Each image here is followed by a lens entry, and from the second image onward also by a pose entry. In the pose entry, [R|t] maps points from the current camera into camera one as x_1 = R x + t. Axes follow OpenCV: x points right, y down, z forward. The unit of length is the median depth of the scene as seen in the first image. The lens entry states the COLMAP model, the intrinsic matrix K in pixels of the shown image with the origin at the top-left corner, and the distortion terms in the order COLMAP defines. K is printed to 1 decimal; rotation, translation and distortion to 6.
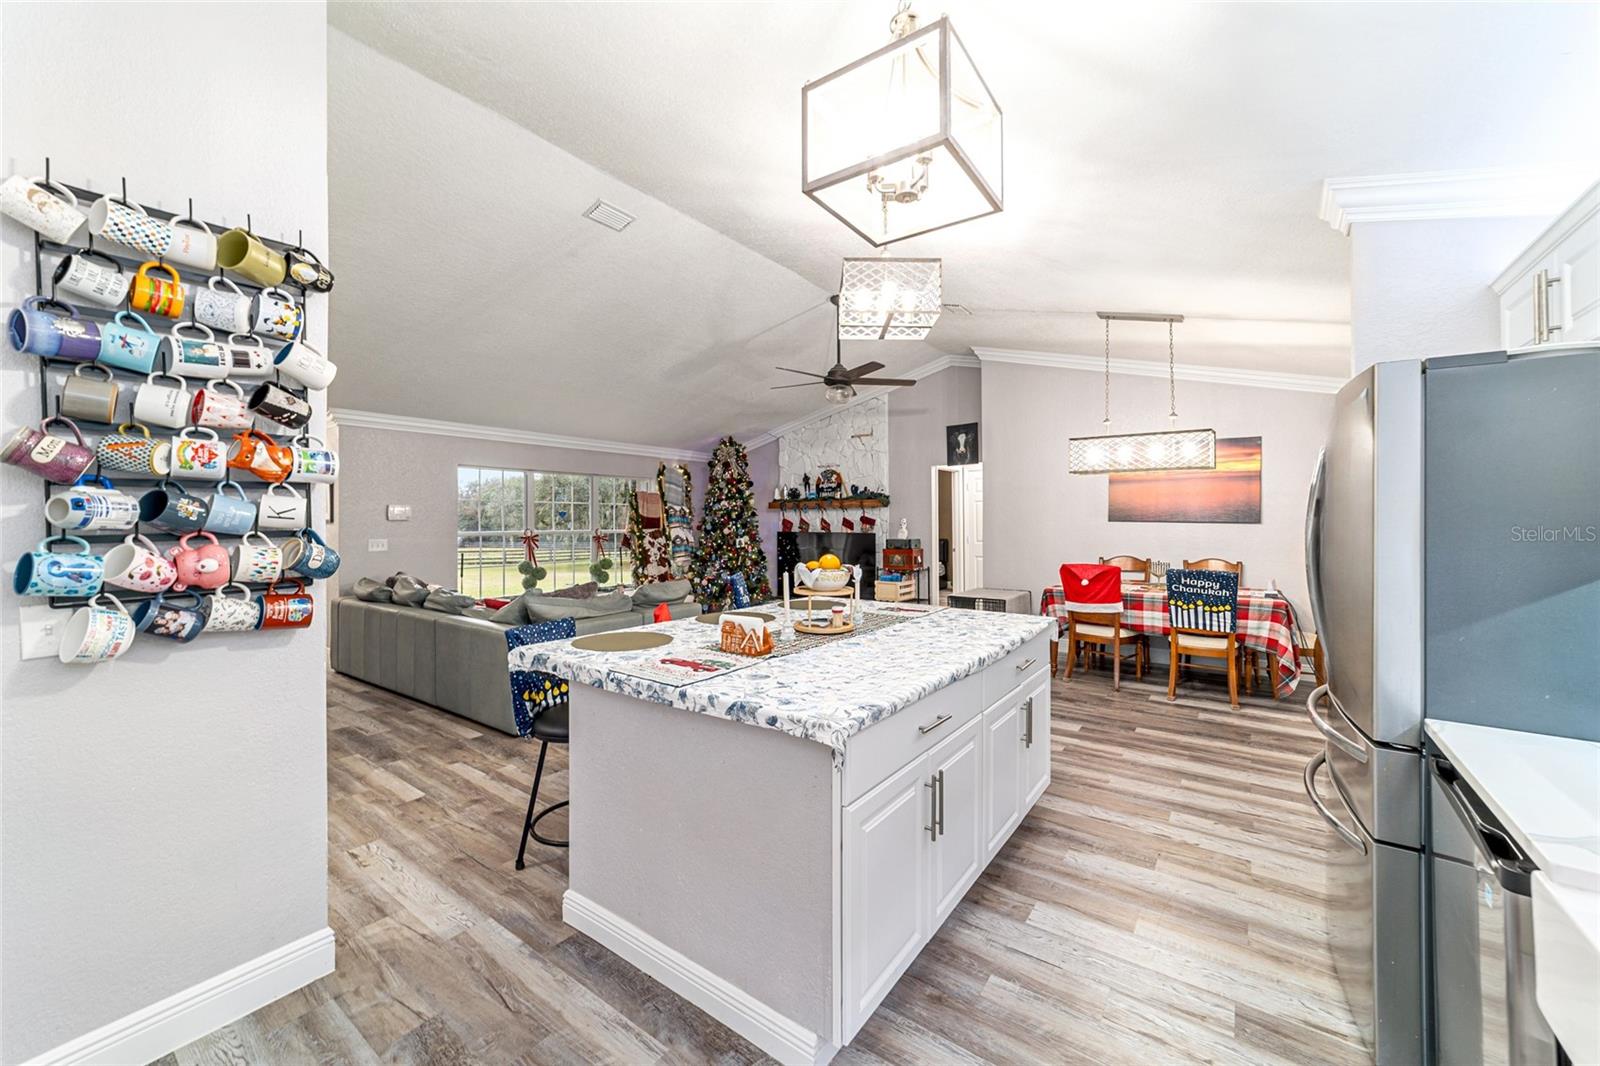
lens RADIAL K [[622.1, 0, 799.1], [0, 622.1, 522.1], [0, 0, 1]] dist [0.000819, 0.001098]
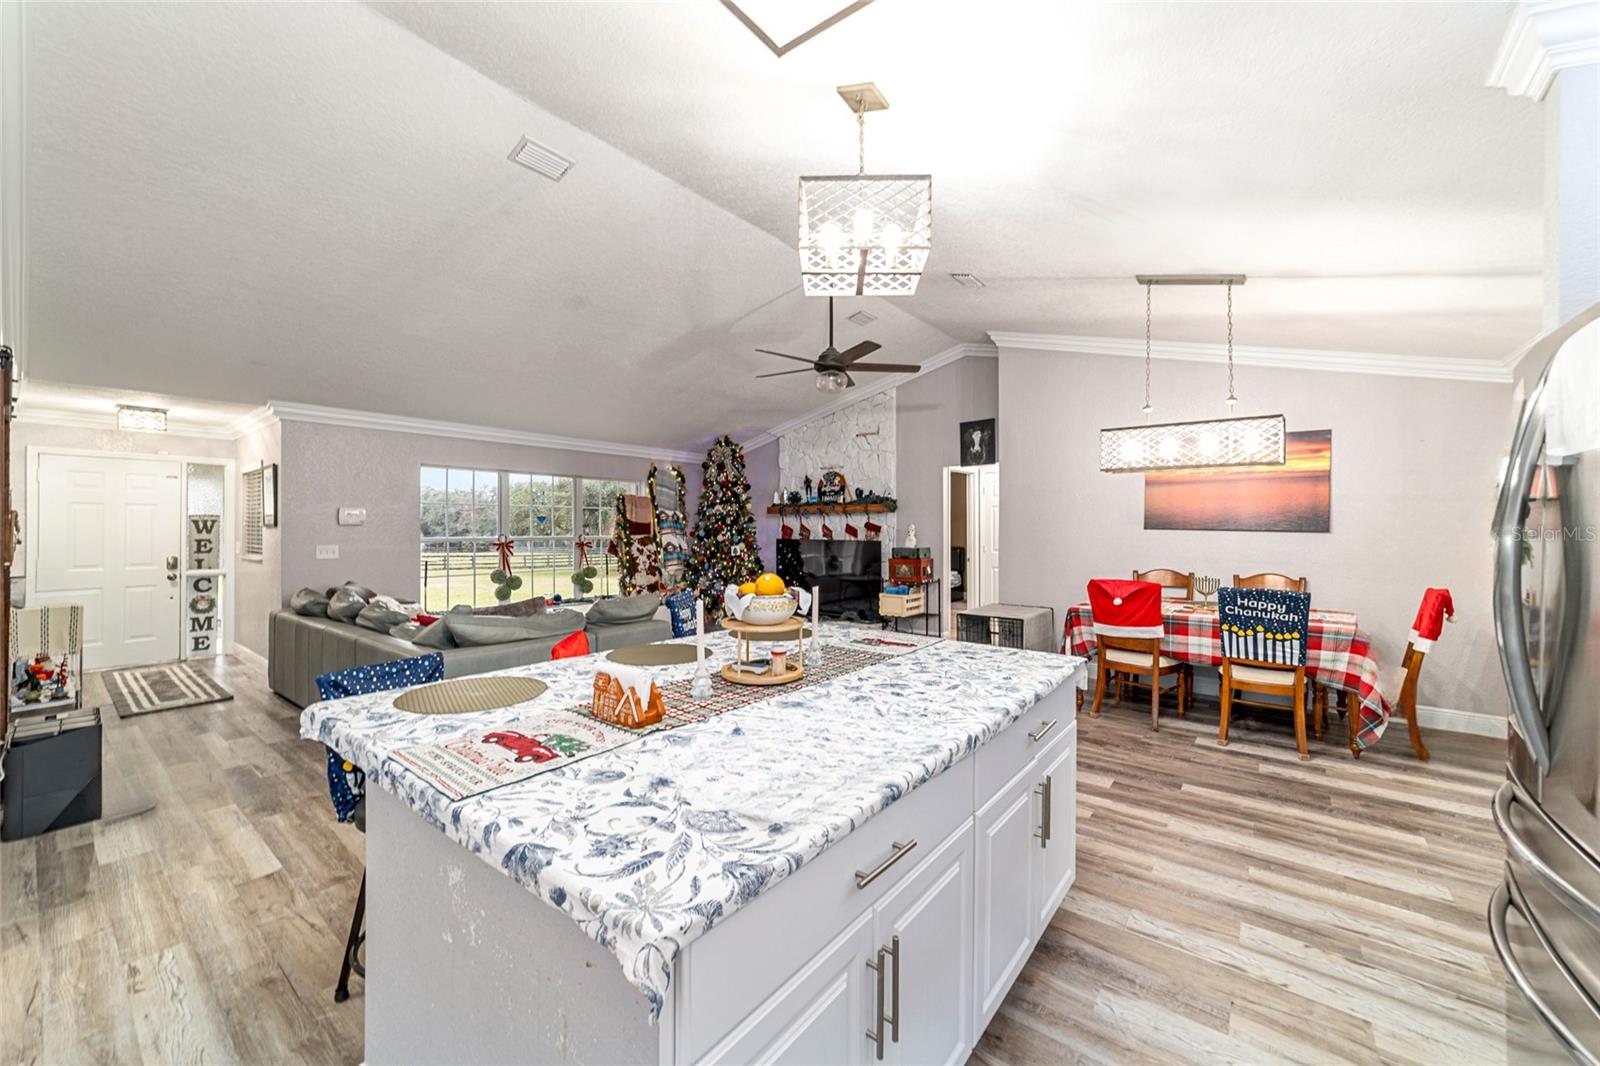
lens RADIAL K [[622.1, 0, 796.6], [0, 622.1, 532.7], [0, 0, 1]] dist [0.000819, 0.001098]
pose [[0.999291, 0.004329, -0.037399, 0.061399], [-0.004056, 0.999965, 0.007383, -0.000880], [0.037429, -0.007226, 0.999273, 0.156425]]
